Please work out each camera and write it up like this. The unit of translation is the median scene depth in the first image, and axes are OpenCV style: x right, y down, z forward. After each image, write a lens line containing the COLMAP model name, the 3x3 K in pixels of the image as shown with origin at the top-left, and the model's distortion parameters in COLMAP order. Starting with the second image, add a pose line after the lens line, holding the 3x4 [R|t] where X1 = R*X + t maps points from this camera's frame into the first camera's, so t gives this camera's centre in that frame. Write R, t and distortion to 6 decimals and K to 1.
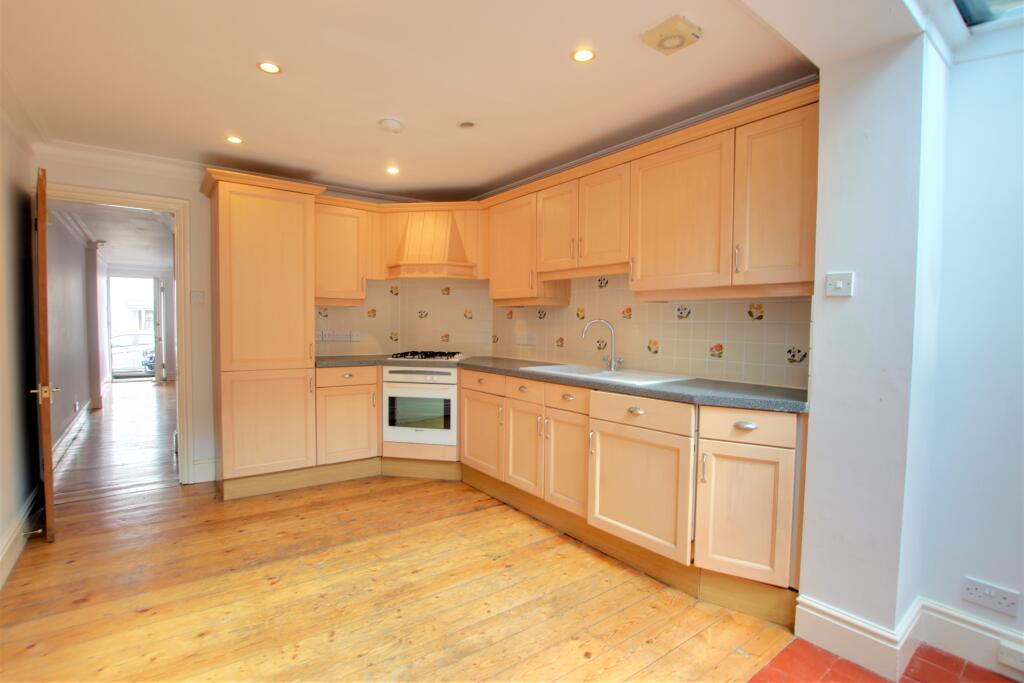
lens RADIAL K [[479.5, 0, 504.6], [0, 479.5, 344.0], [0, 0, 1]] dist [-0.004248, -0.000148]
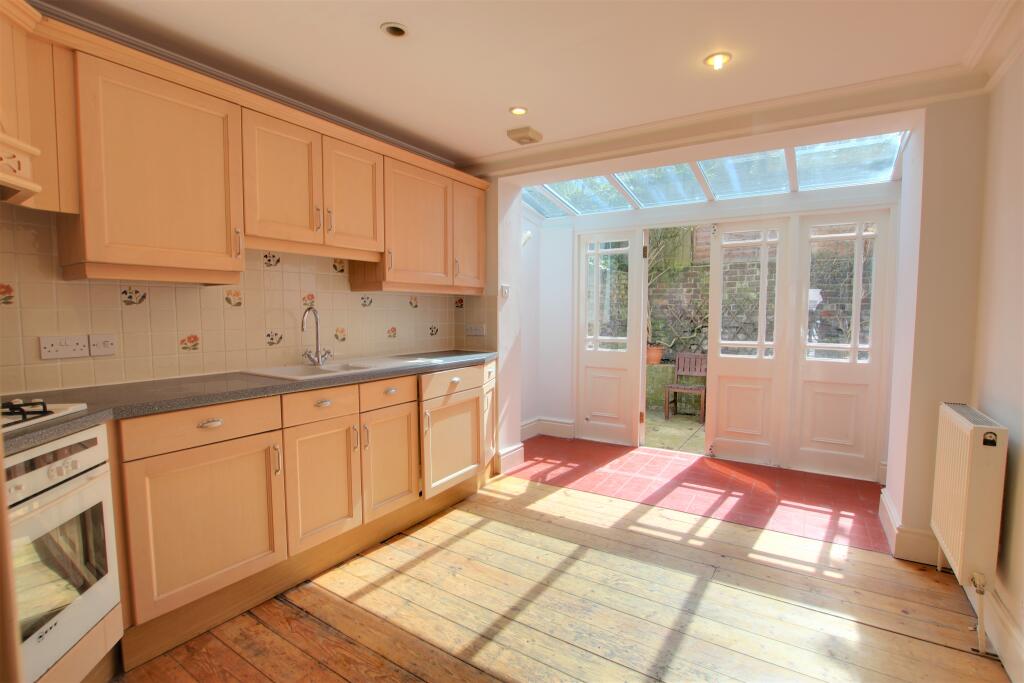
lens RADIAL K [[479.5, 0, 505.5], [0, 479.5, 344.2], [0, 0, 1]] dist [-0.004248, -0.000148]
pose [[-0.323345, -0.074303, 0.943359, -0.744307], [0.040832, 0.994888, 0.092357, -0.052588], [-0.945400, 0.068382, -0.318658, 0.991136]]
